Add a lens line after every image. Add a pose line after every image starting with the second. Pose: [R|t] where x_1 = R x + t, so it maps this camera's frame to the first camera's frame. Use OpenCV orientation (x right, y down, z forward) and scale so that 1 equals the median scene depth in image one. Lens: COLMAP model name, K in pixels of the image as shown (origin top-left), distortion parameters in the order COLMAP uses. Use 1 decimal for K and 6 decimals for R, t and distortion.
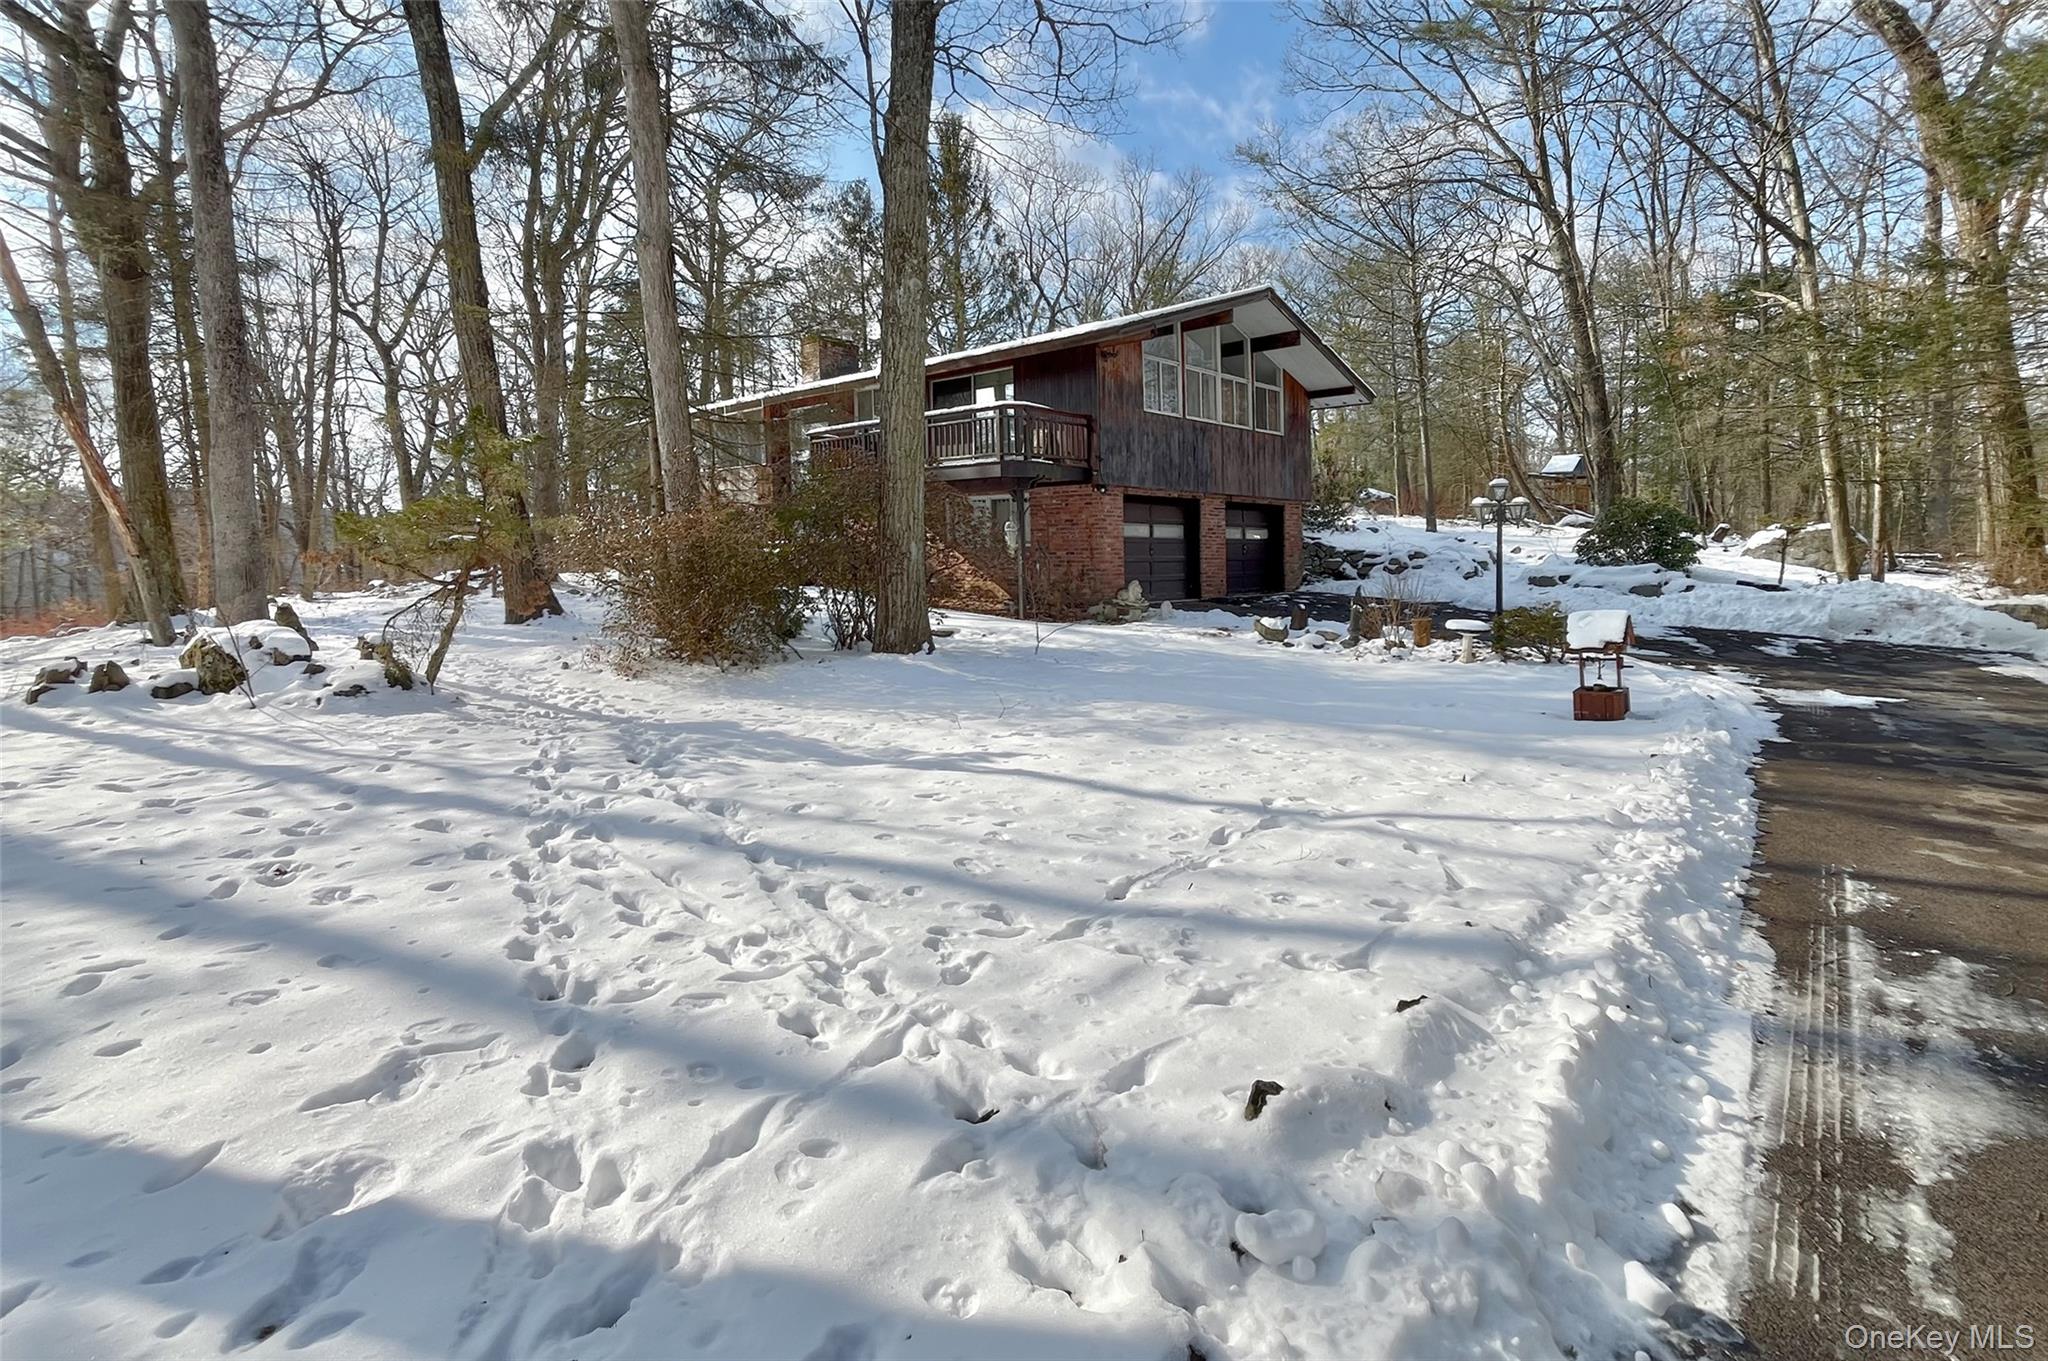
lens RADIAL K [[842.9, 0, 1051.0], [0, 842.9, 670.5], [0, 0, 1]] dist [-0.002102, 0.000332]
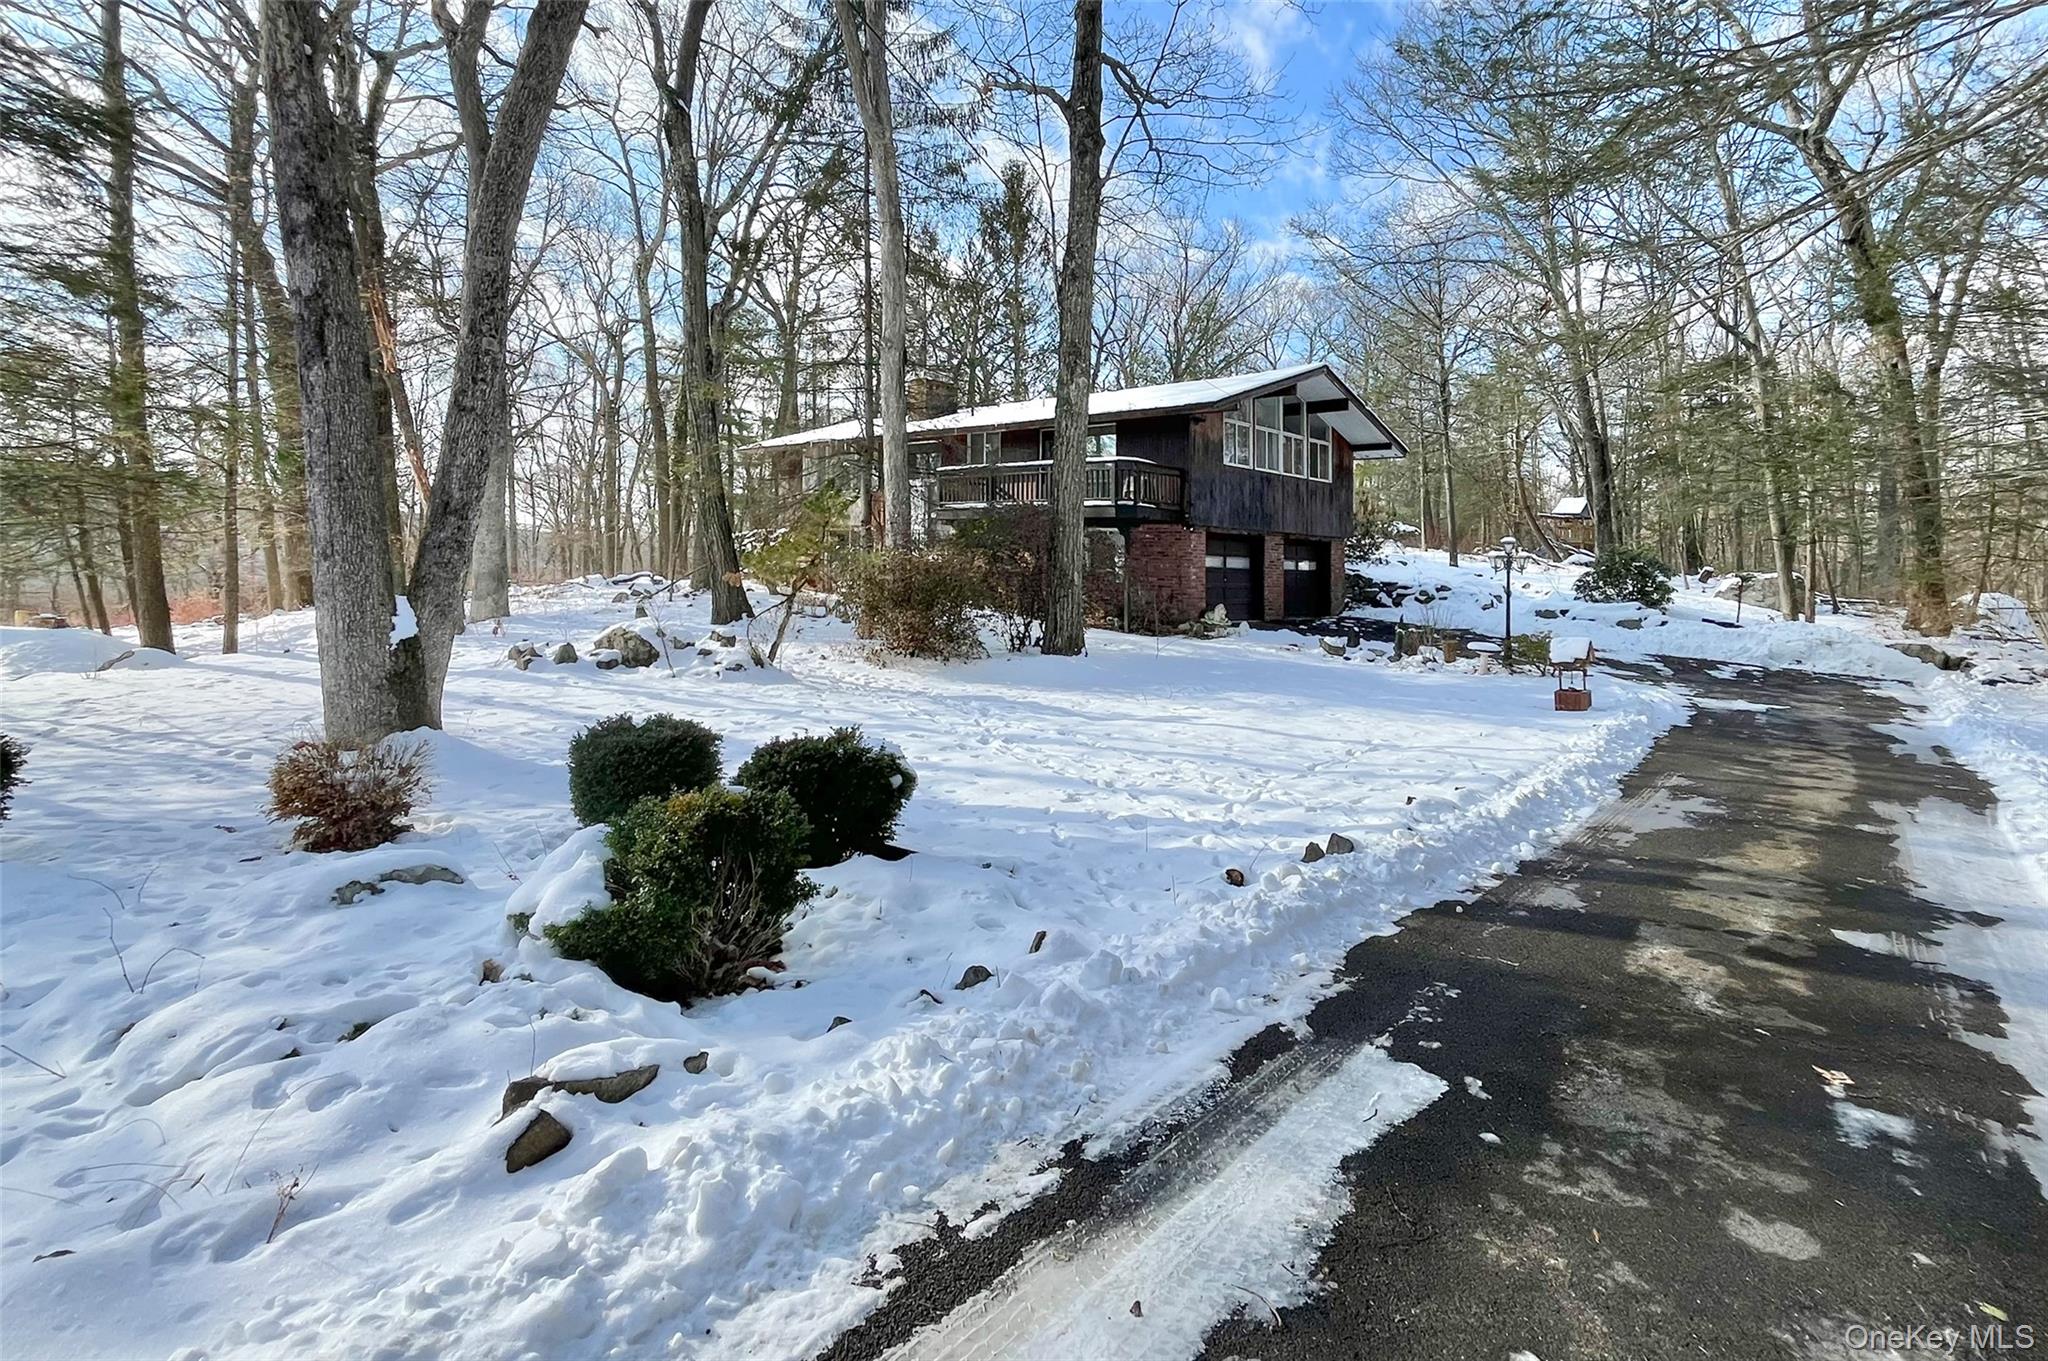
lens RADIAL K [[951.1, 0, 1069.6], [0, 951.1, 650.2], [0, 0, 1]] dist [-0.002075, 0.000001]
pose [[0.998575, 0.027563, 0.045702, -0.156201], [-0.025400, 0.998560, -0.047251, 0.027227], [-0.046939, 0.046023, 0.997837, -0.319938]]
